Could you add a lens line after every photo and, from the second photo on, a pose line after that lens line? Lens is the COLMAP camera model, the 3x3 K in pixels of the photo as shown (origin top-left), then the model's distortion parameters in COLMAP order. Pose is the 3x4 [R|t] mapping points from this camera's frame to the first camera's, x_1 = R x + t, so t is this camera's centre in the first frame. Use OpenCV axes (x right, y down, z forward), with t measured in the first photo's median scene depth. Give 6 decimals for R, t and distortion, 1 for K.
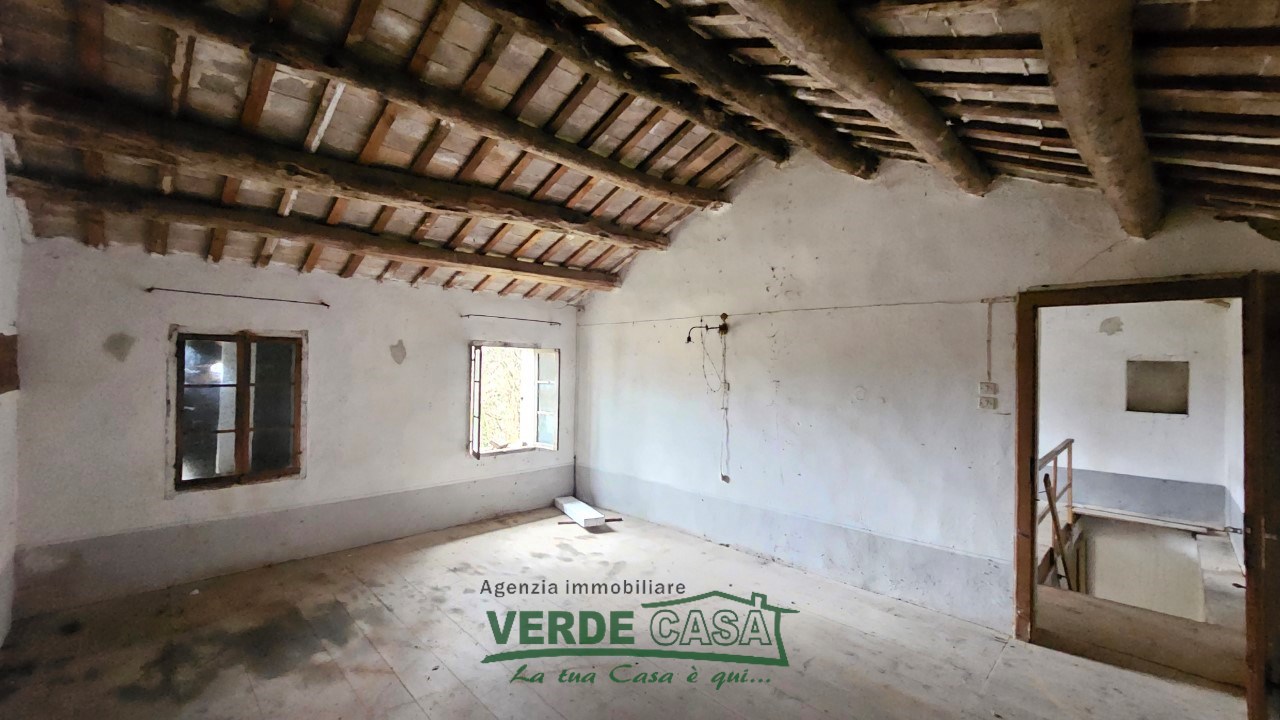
lens RADIAL K [[522.1, 0, 640.0], [0, 522.1, 360.0], [0, 0, 1]] dist [-0.001104, 0.000439]
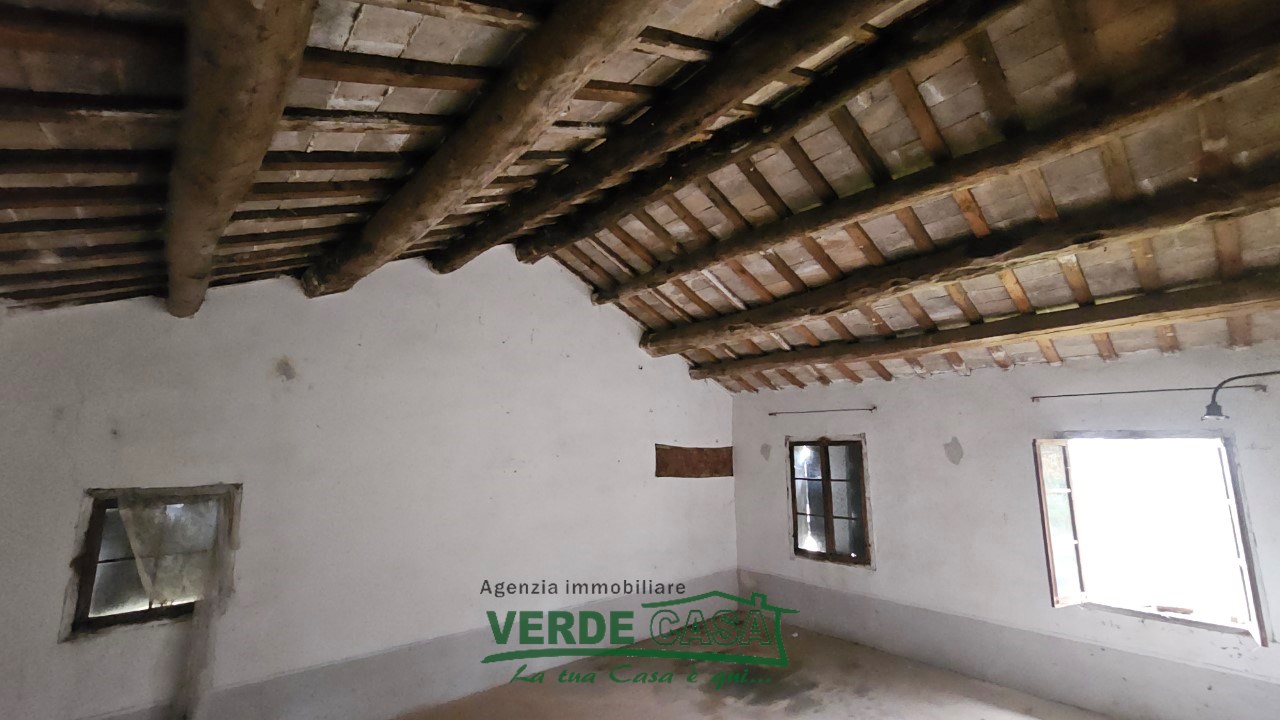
lens RADIAL K [[522.1, 0, 640.0], [0, 522.1, 360.0], [0, 0, 1]] dist [-0.001104, 0.000439]
pose [[-0.062915, -0.183783, -0.980951, 0.555010], [0.008615, 0.982762, -0.184674, -0.008714], [0.997982, -0.020069, -0.060247, 0.605389]]
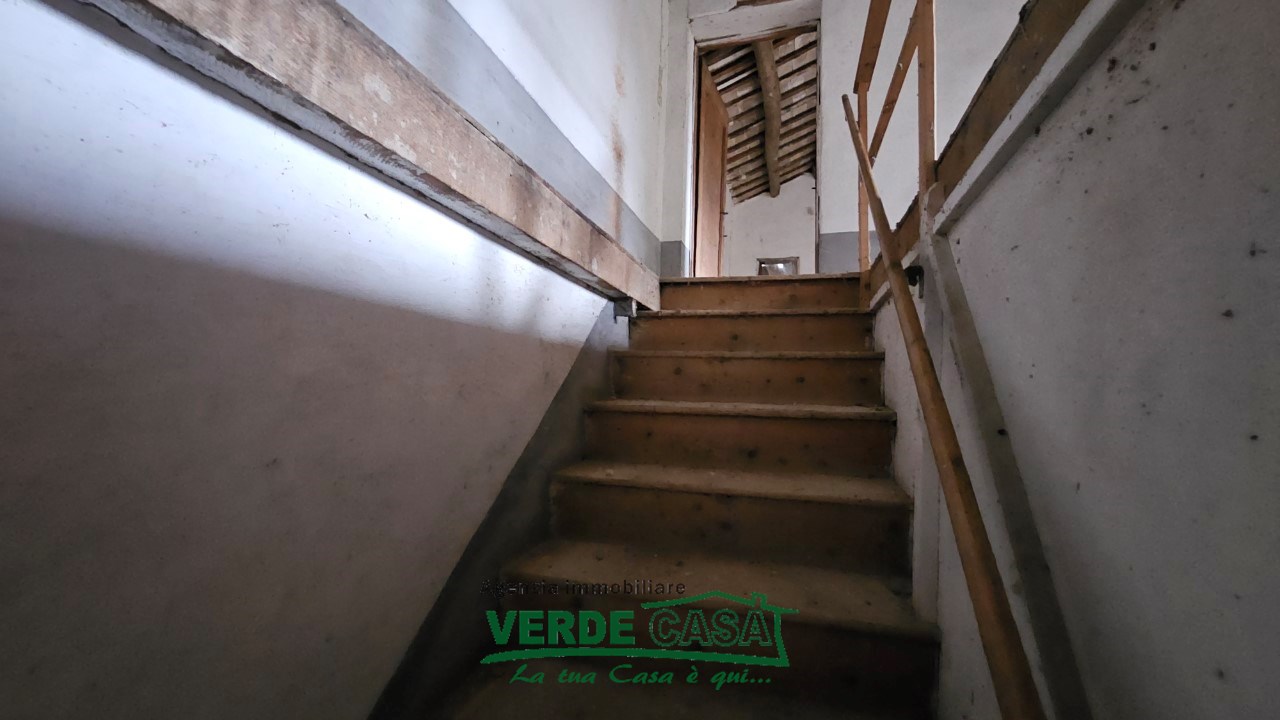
lens RADIAL K [[522.1, 0, 640.0], [0, 522.1, 360.0], [0, 0, 1]] dist [-0.001104, 0.000439]
pose [[-0.879901, -0.082094, -0.468011, 1.331057], [-0.048132, 0.995295, -0.084094, 0.686176], [0.472713, -0.051468, -0.879712, 1.518665]]
